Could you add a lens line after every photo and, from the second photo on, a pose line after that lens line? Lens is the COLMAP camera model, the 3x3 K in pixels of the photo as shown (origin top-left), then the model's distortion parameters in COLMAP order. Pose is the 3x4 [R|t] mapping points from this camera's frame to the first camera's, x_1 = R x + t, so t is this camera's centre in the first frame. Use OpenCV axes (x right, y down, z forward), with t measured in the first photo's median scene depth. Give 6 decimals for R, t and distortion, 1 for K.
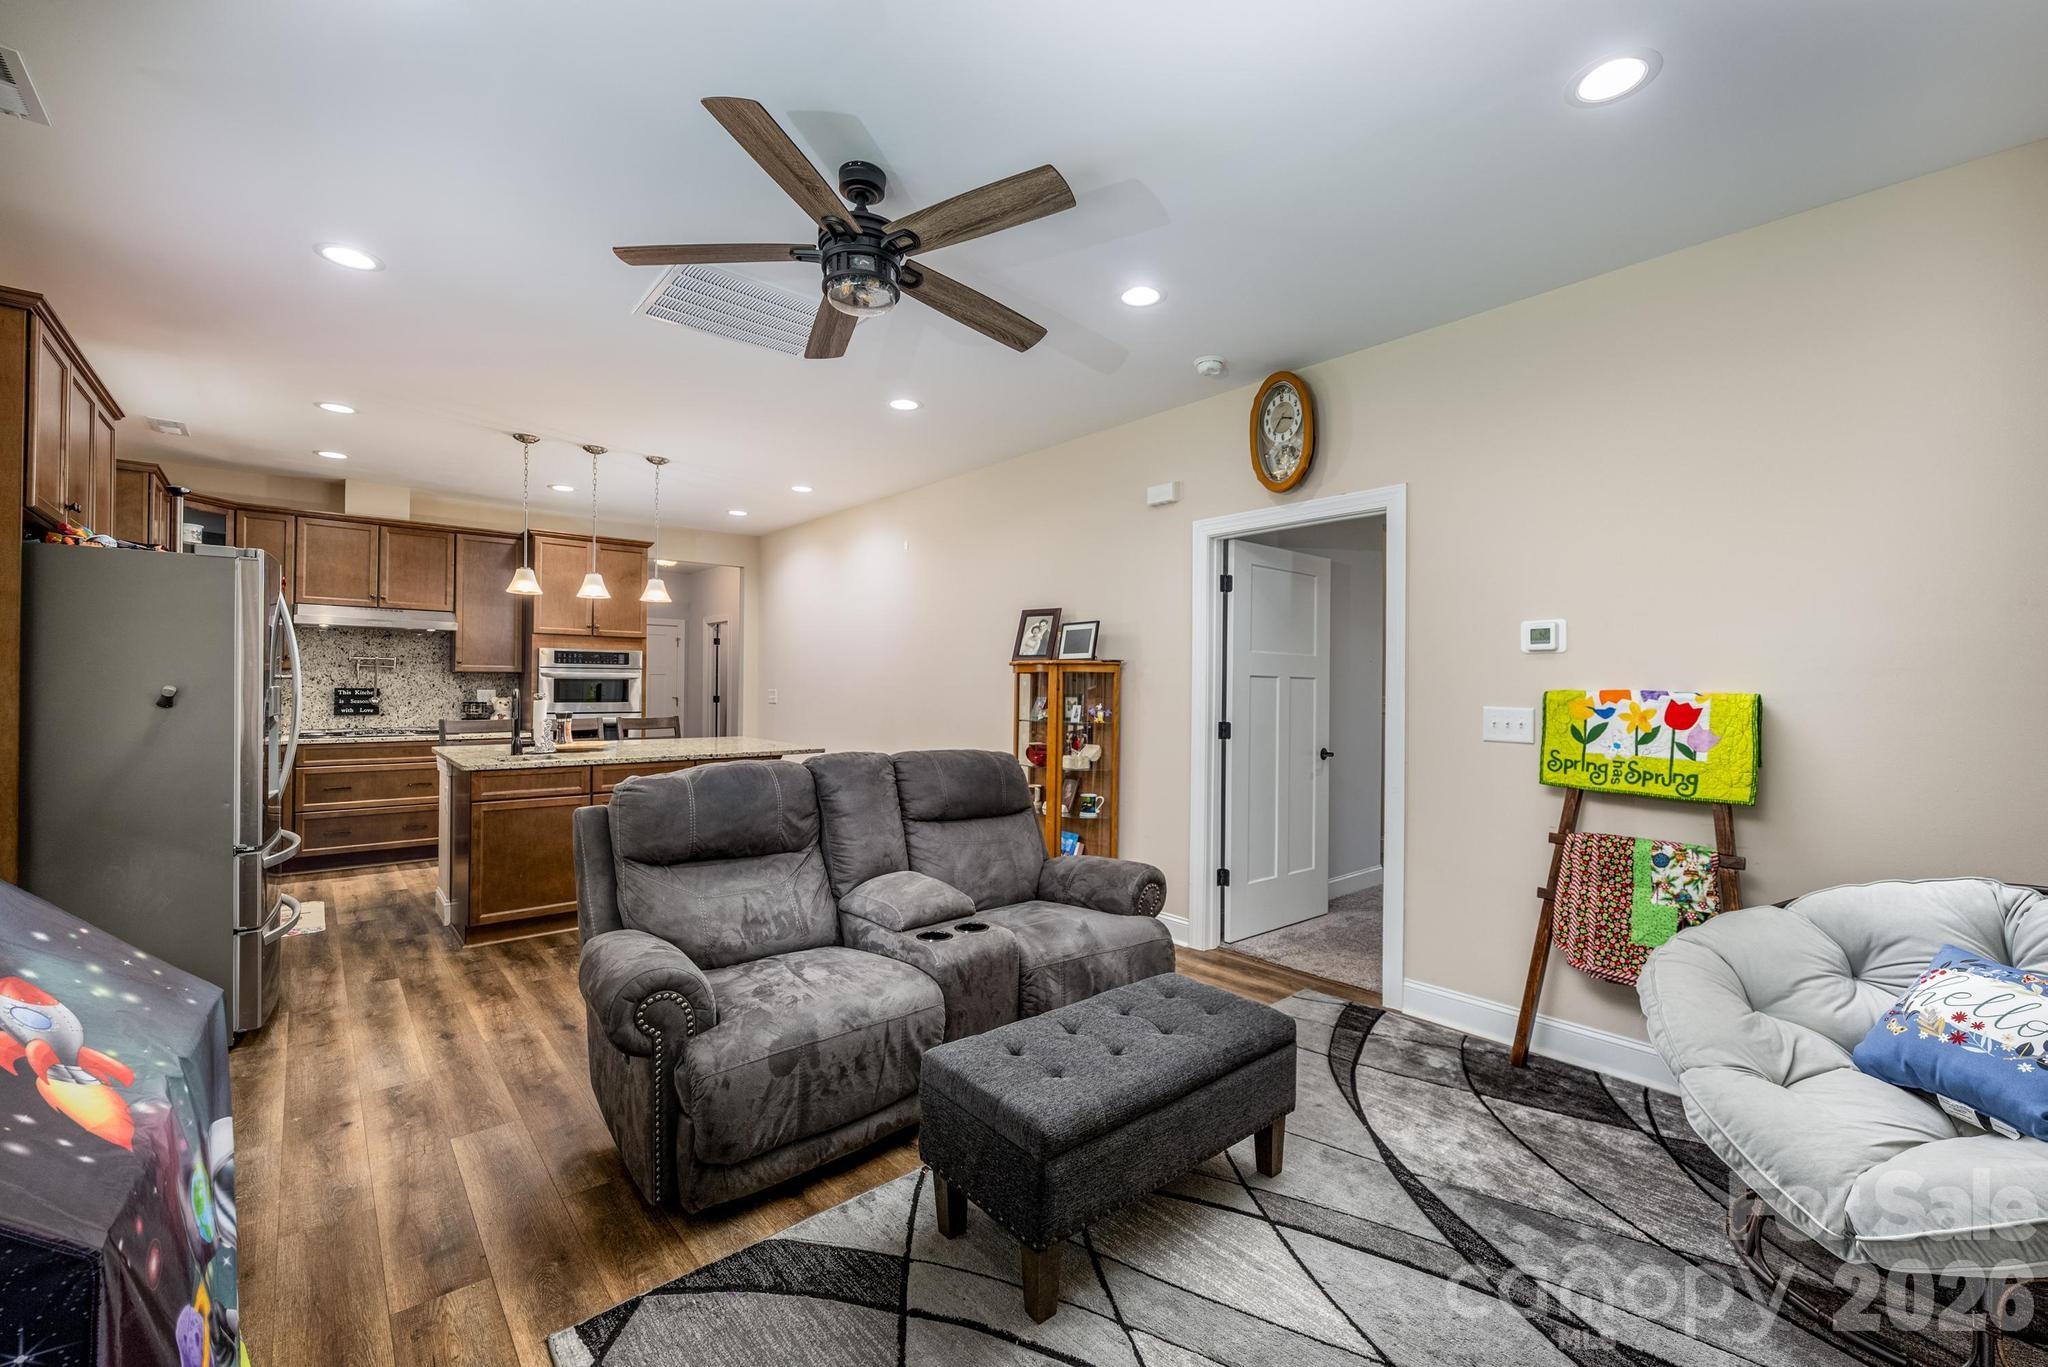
lens RADIAL K [[837.9, 0, 1024.0], [0, 837.9, 683.5], [0, 0, 1]] dist [-0.001000, -0.000094]
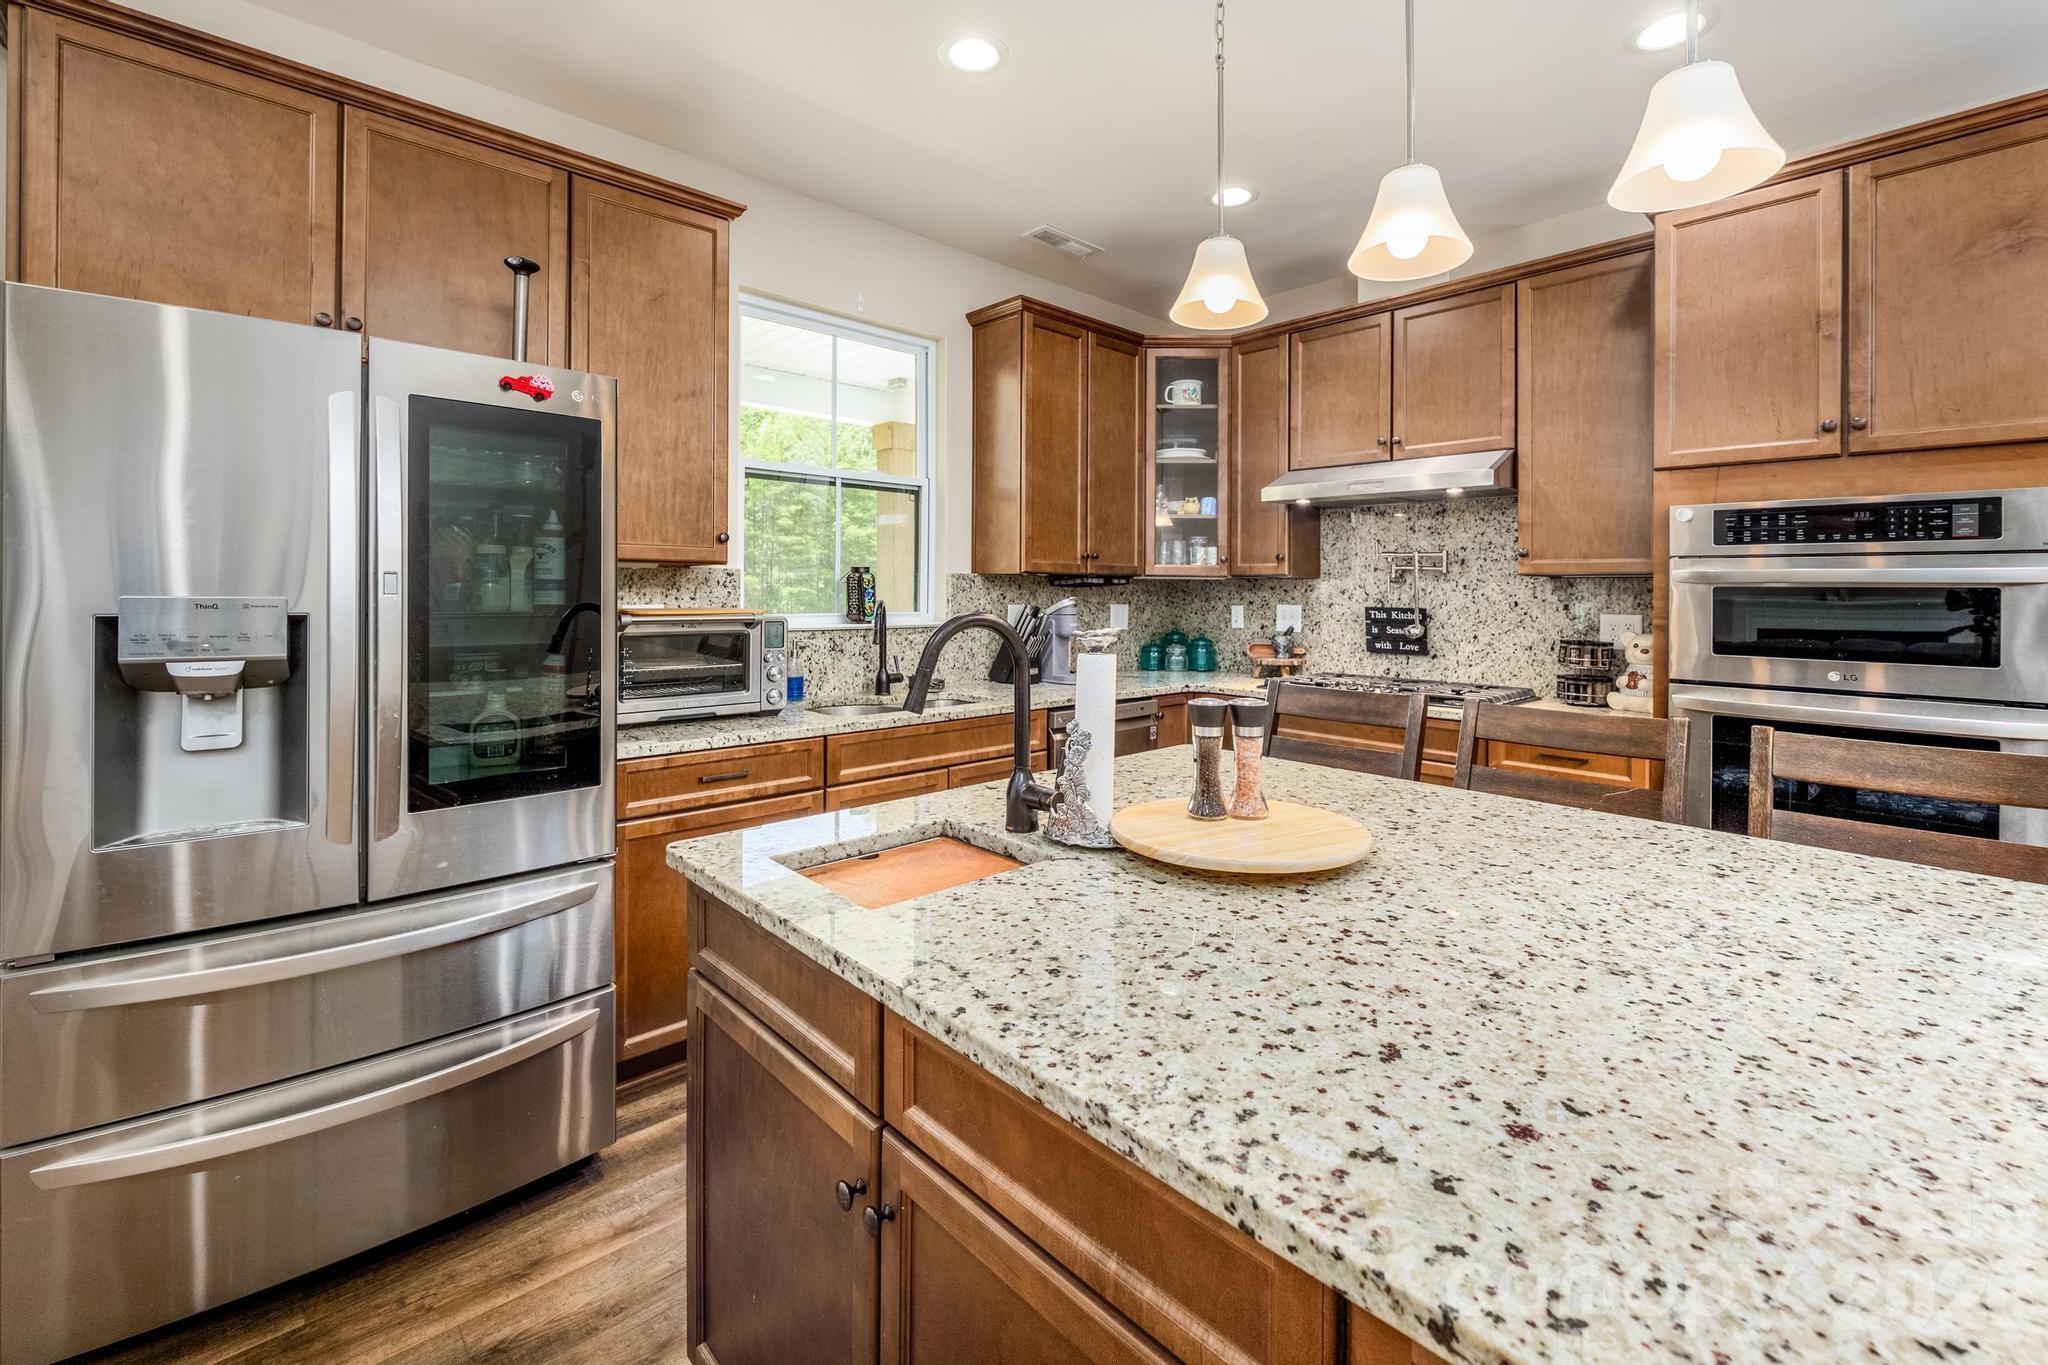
lens RADIAL K [[872.3, 0, 1028.0], [0, 872.3, 590.4], [0, 0, 1]] dist [-0.001439, -0.000098]
pose [[0.038232, -0.007066, -0.999244, -0.204278], [-0.005955, 0.999956, -0.007299, -0.000345], [0.999251, 0.006230, 0.038188, 0.720194]]
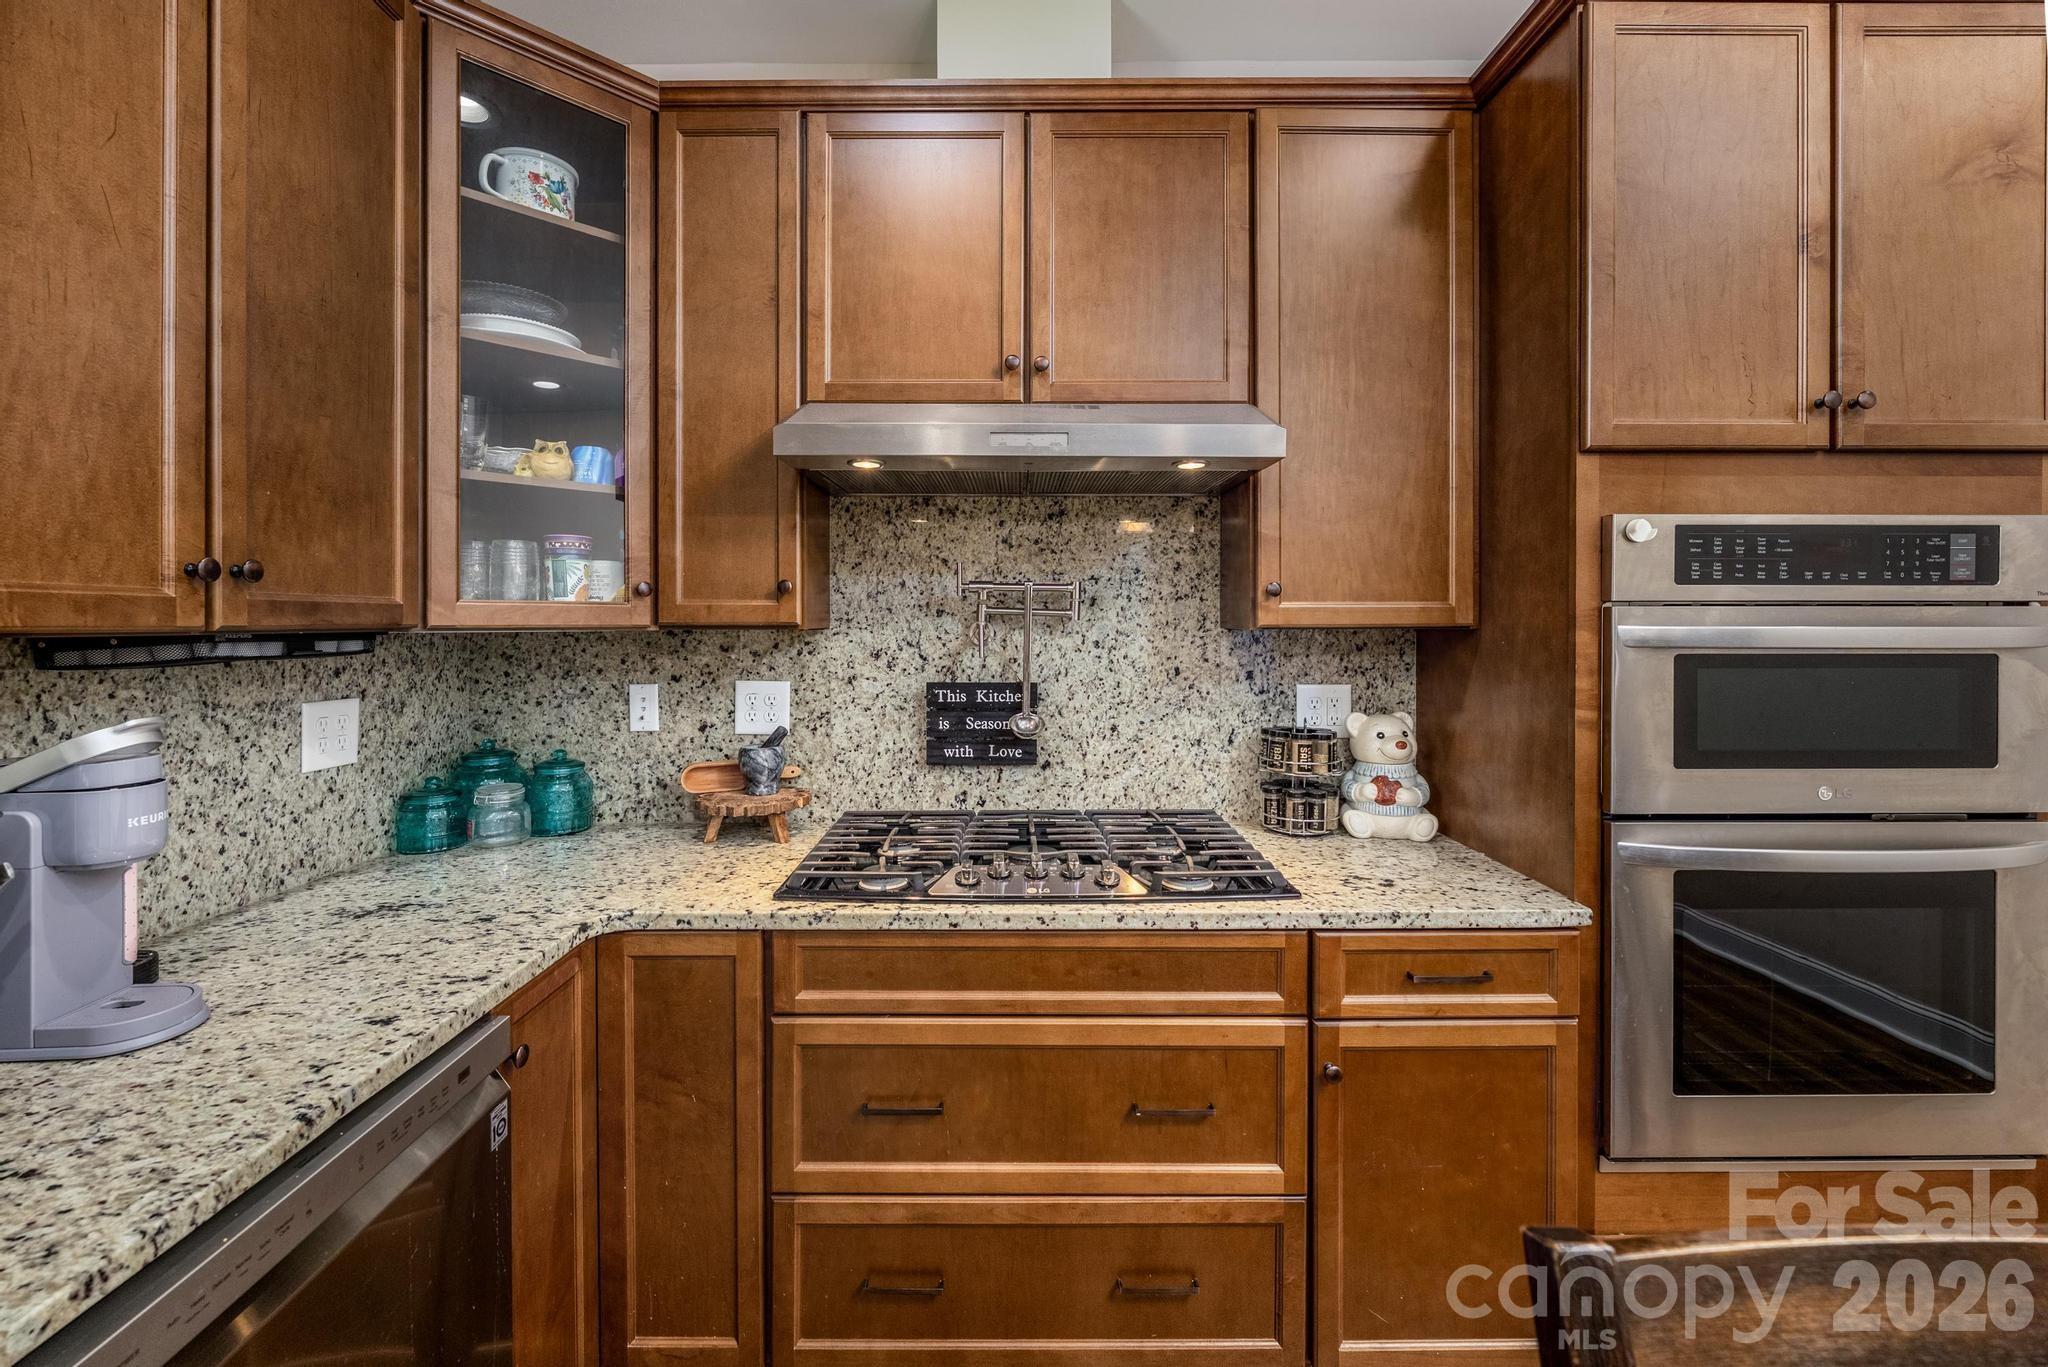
lens RADIAL K [[841.6, 0, 1019.5], [0, 841.6, 616.7], [0, 0, 1]] dist [-0.005925, -0.000166]
pose [[0.764583, -0.012937, -0.644395, -0.575511], [0.009135, 0.999916, -0.009235, -0.016193], [0.644460, 0.001175, 0.764637, 0.760214]]
